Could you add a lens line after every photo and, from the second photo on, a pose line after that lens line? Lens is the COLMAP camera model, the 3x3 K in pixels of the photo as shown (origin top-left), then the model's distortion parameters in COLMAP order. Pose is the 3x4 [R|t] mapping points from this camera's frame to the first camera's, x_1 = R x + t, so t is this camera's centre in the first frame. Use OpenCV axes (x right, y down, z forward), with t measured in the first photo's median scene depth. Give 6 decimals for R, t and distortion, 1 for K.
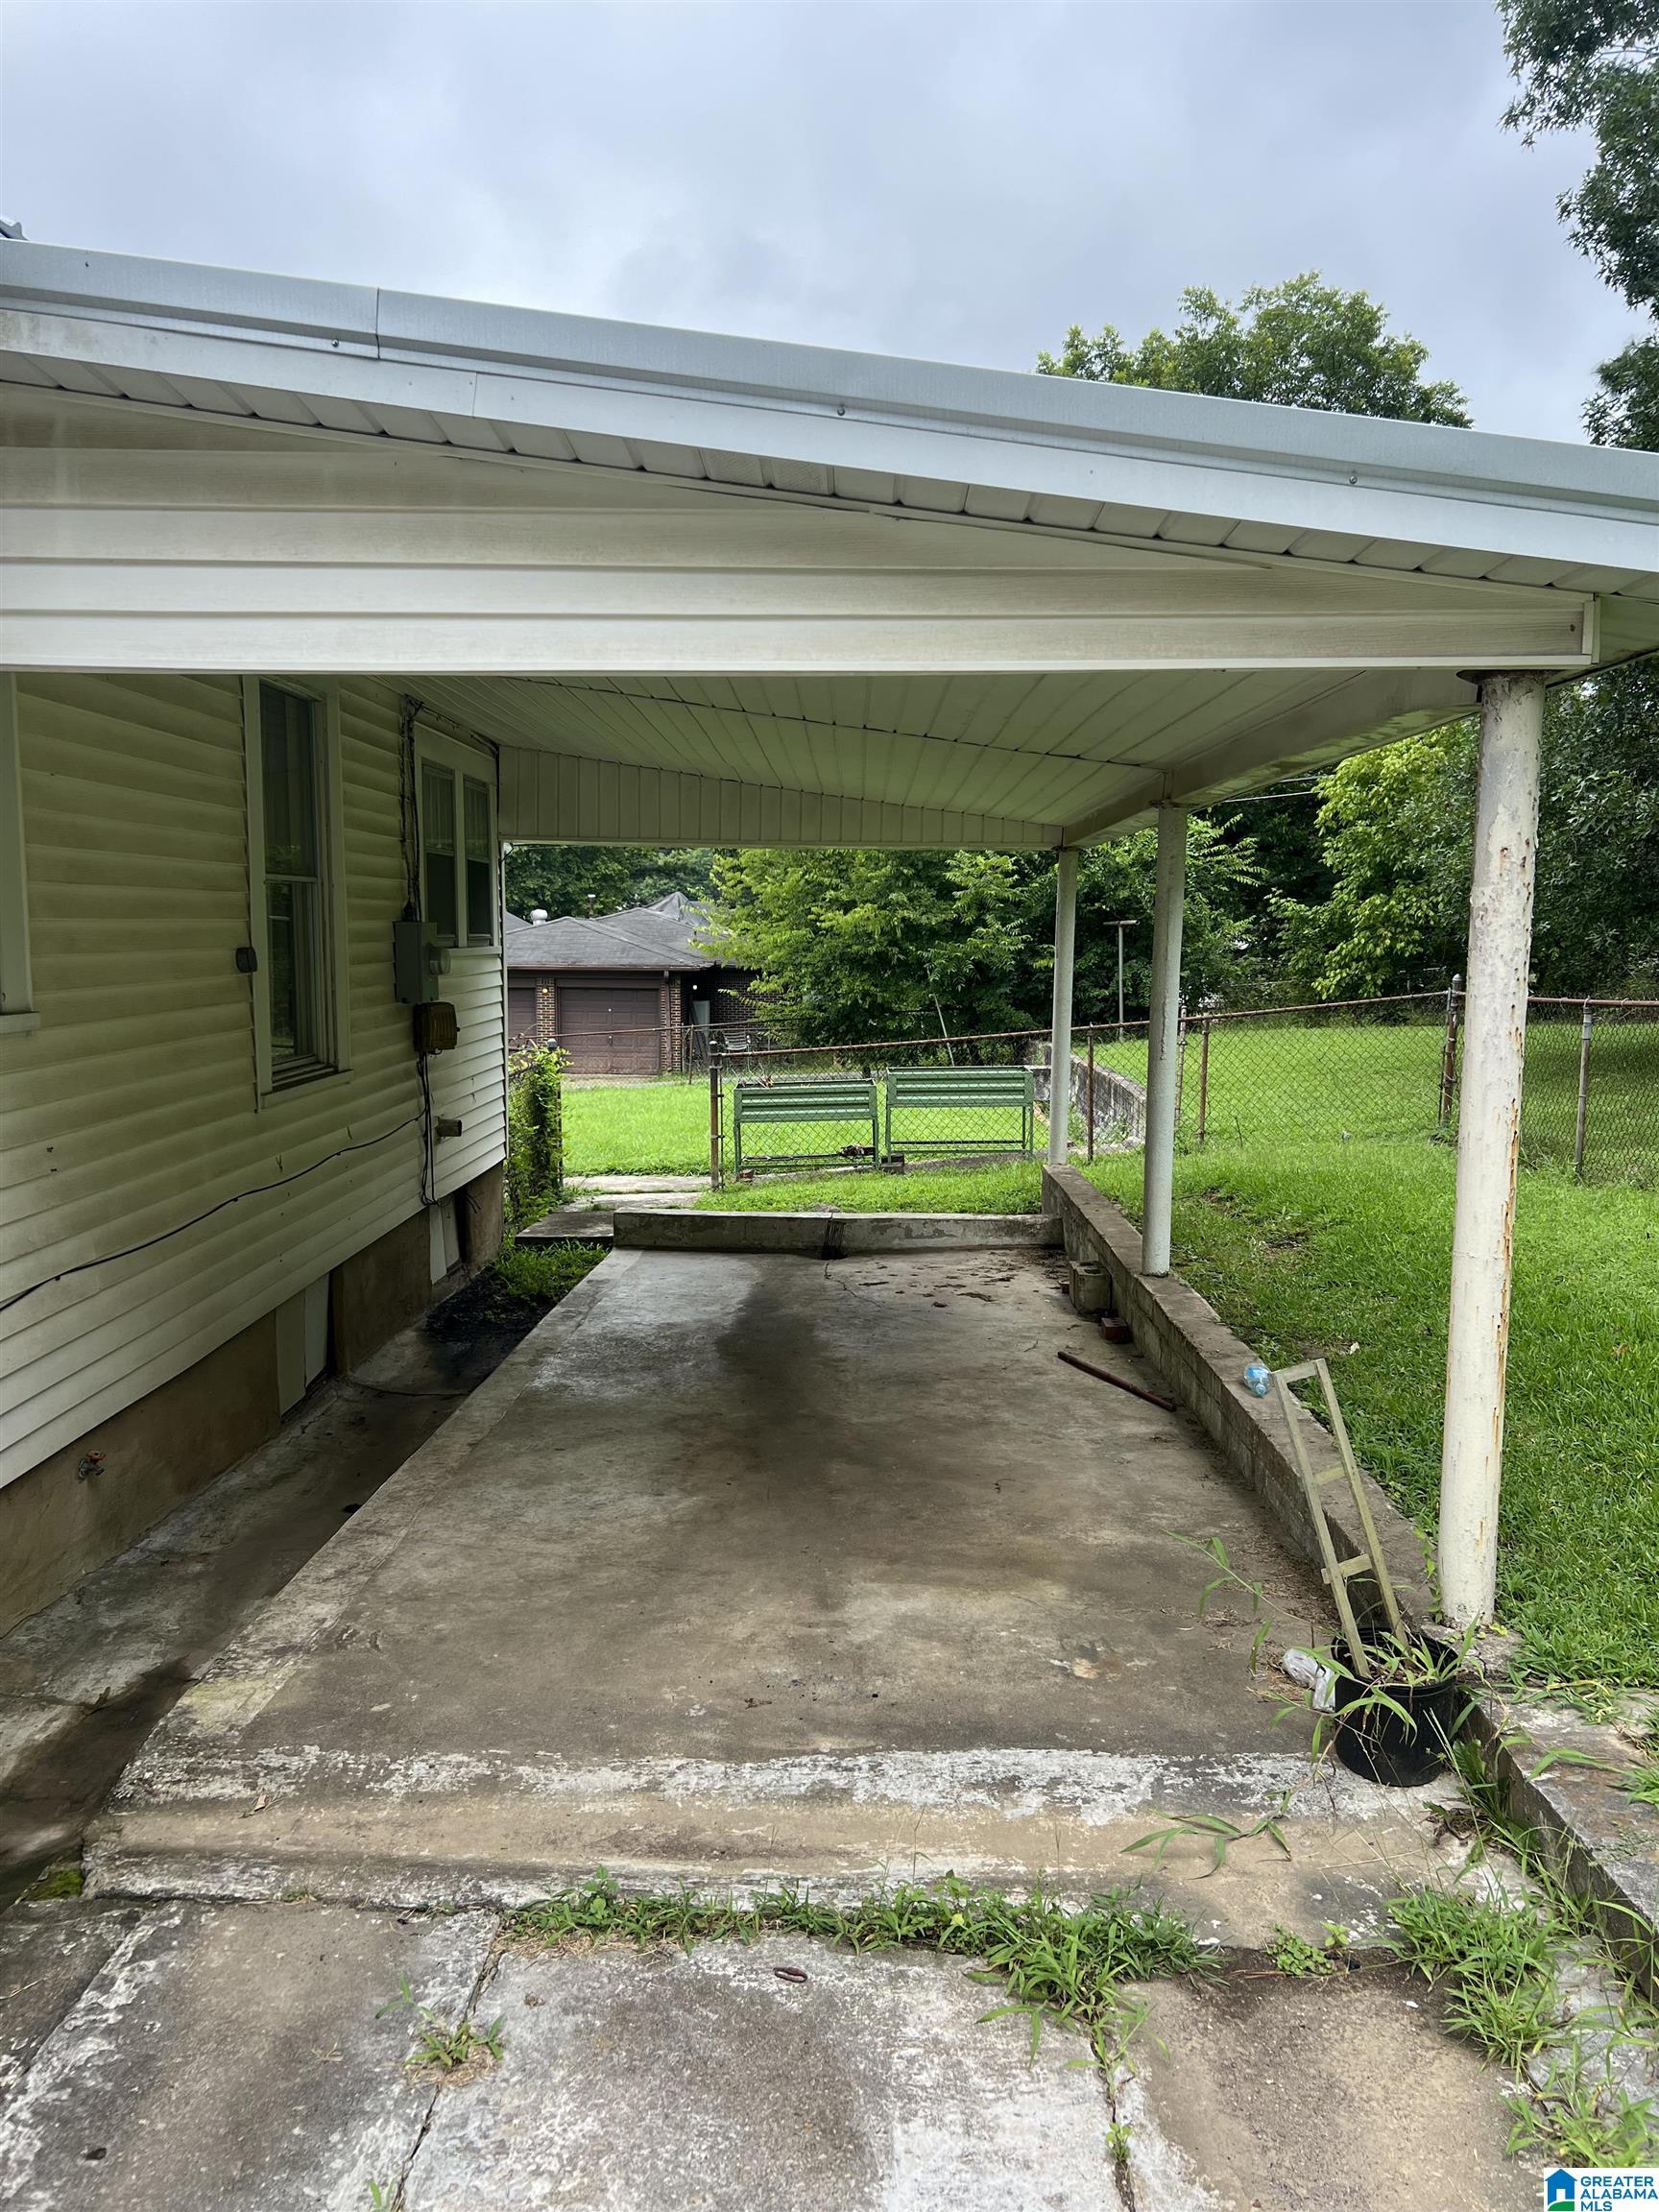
lens RADIAL K [[1645.6, 0, 827.6], [0, 1645.6, 1103.4], [0, 0, 1]] dist [0.043655, 0.000924]
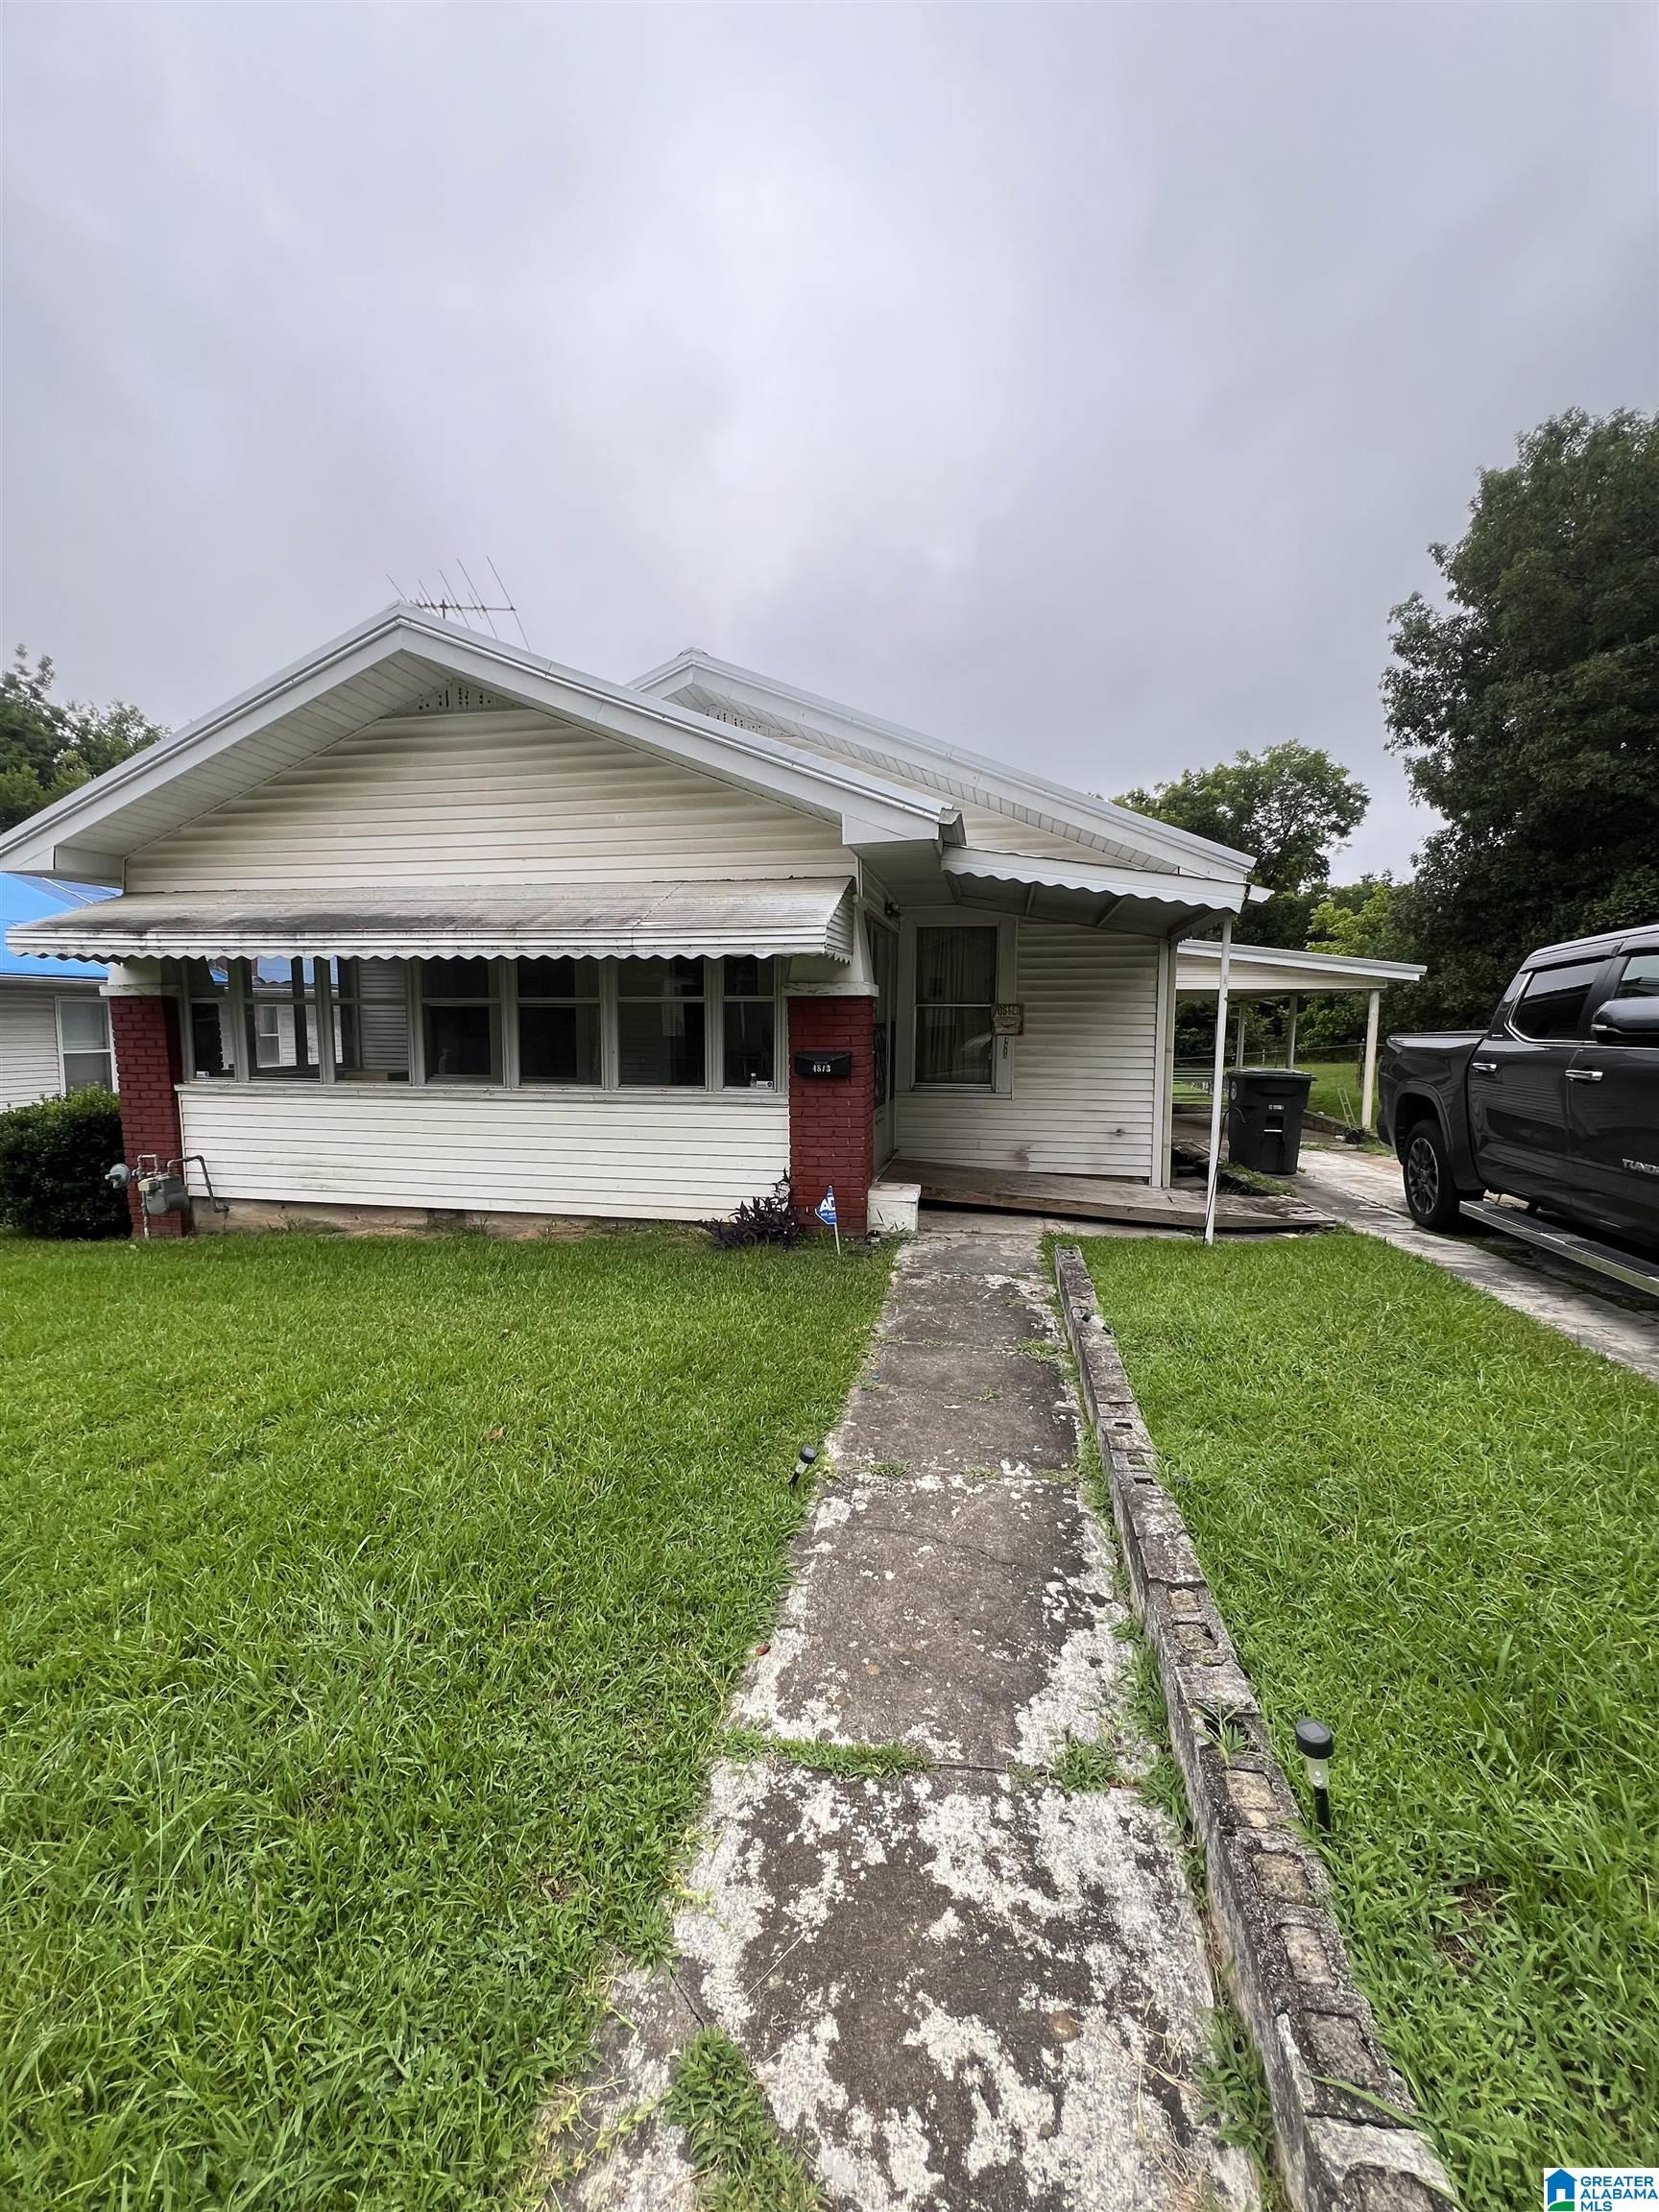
lens RADIAL K [[885.1, 0, 831.7], [0, 885.1, 1101.0], [0, 0, 1]] dist [-0.002030, 0.000316]
pose [[0.985212, 0.023771, -0.169684, -0.123739], [-0.025849, 0.999615, -0.010048, 0.030816], [0.169380, 0.014286, 0.985447, -0.308735]]
